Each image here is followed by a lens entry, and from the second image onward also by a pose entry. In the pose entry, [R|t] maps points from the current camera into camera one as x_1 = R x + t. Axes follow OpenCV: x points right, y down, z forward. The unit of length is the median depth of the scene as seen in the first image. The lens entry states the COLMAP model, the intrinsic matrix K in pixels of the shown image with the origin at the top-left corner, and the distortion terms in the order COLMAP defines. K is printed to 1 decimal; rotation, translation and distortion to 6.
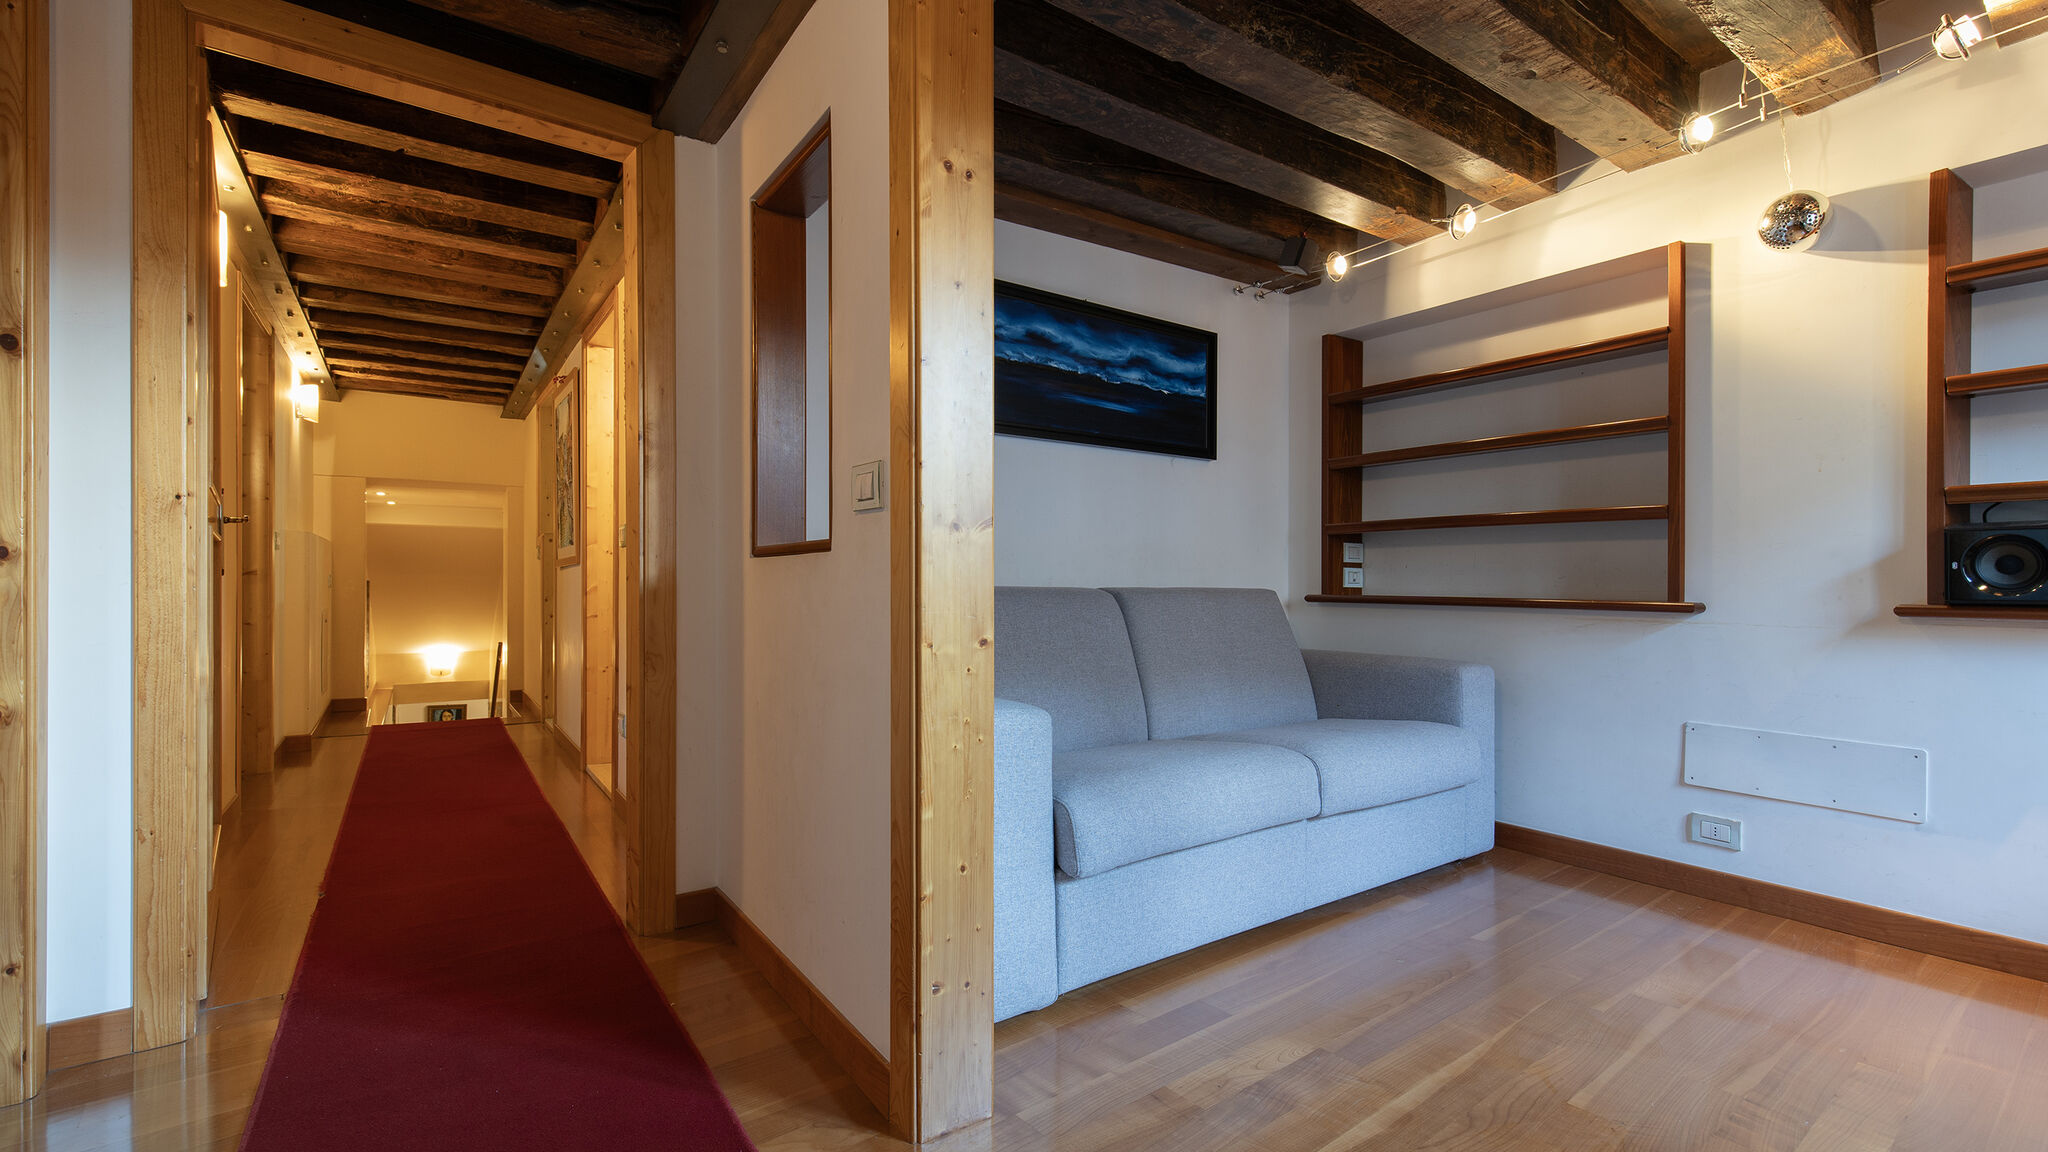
lens RADIAL K [[952.8, 0, 1026.7], [0, 952.8, 584.9], [0, 0, 1]] dist [-0.016973, 0.000276]
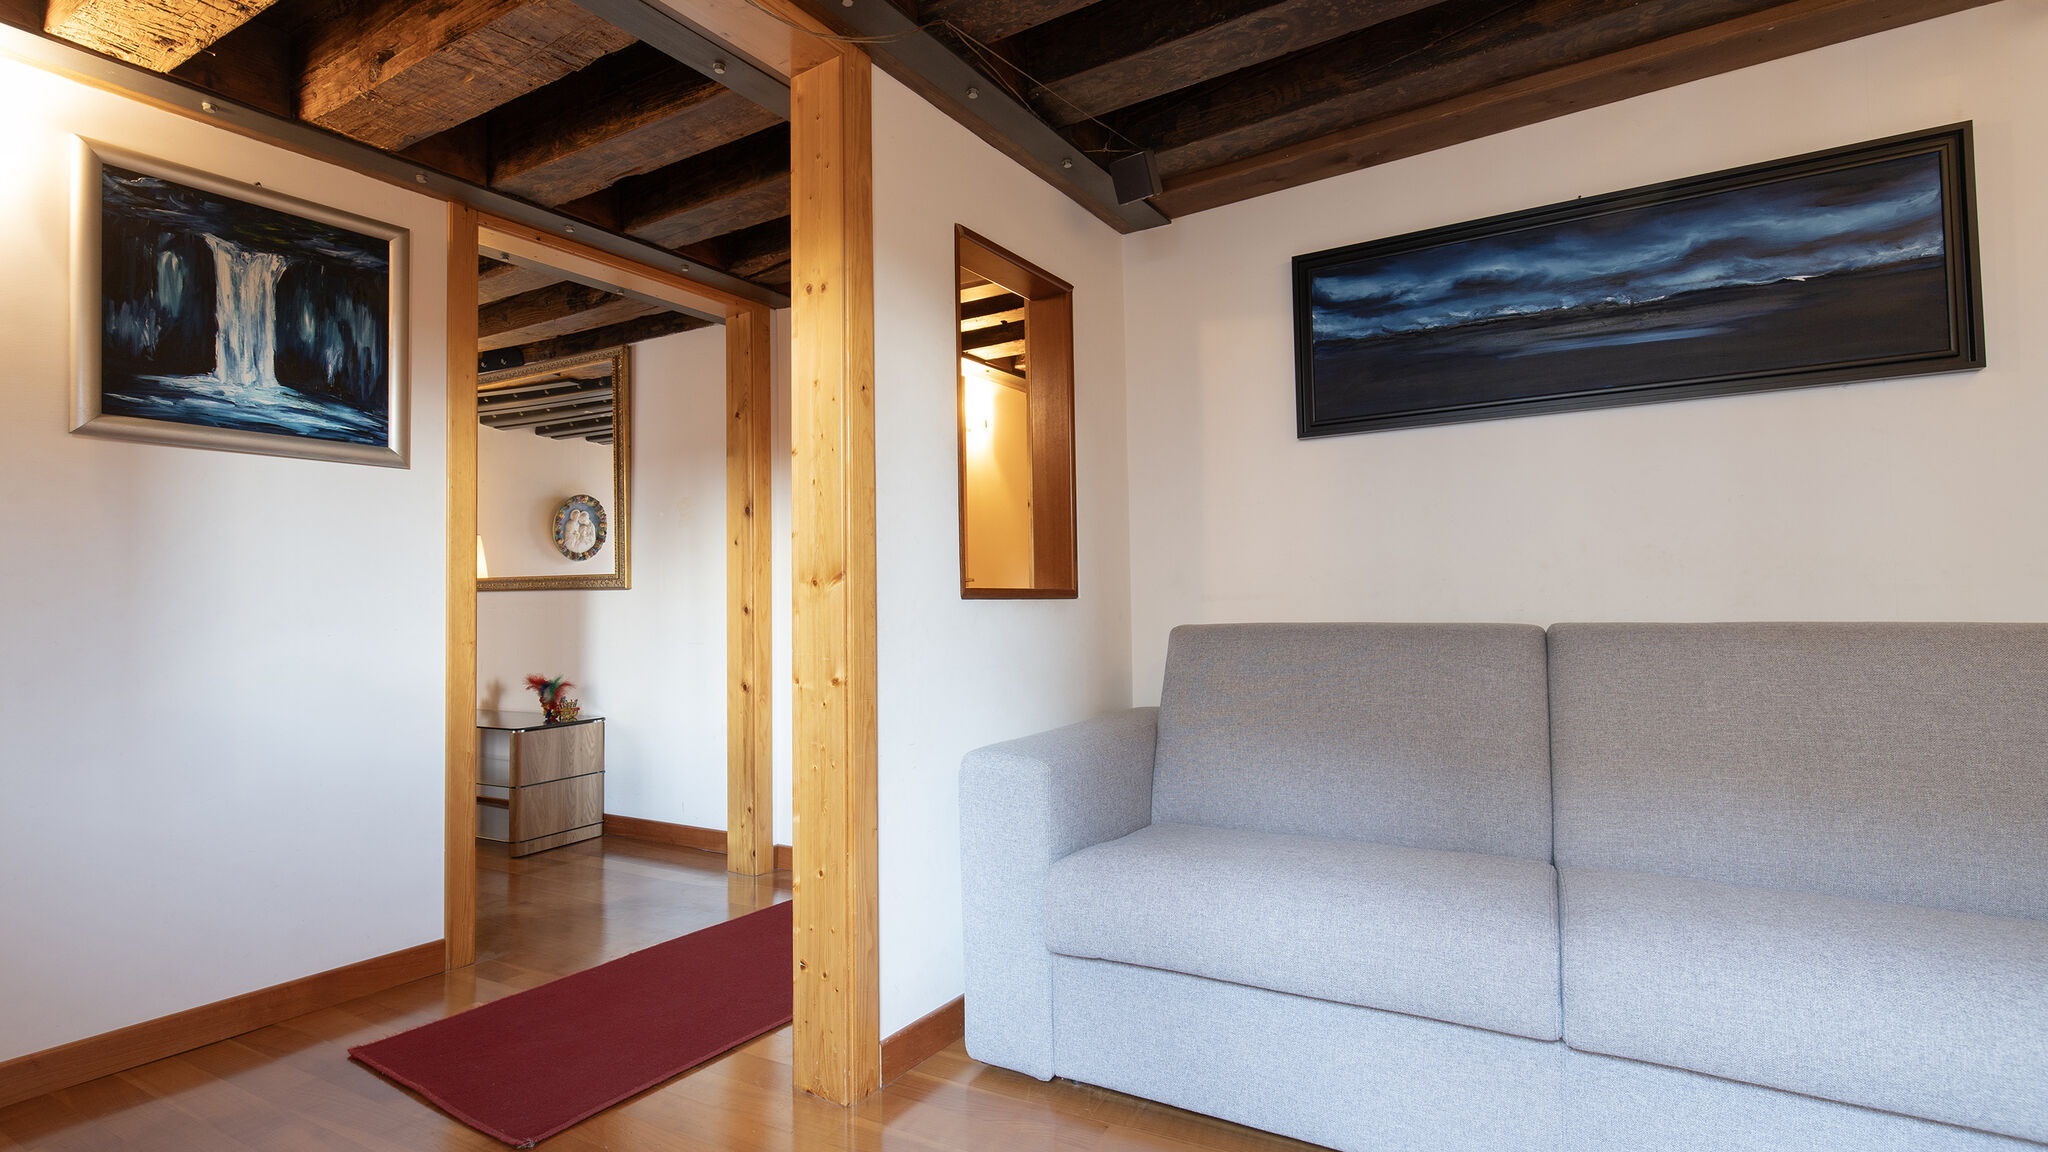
lens RADIAL K [[952.8, 0, 1030.1], [0, 952.8, 571.4], [0, 0, 1]] dist [-0.016973, 0.000276]
pose [[0.352432, -0.046004, -0.934706, 0.578663], [0.015324, 0.998941, -0.043387, -0.009628], [0.935712, 0.000968, 0.352763, 0.421121]]
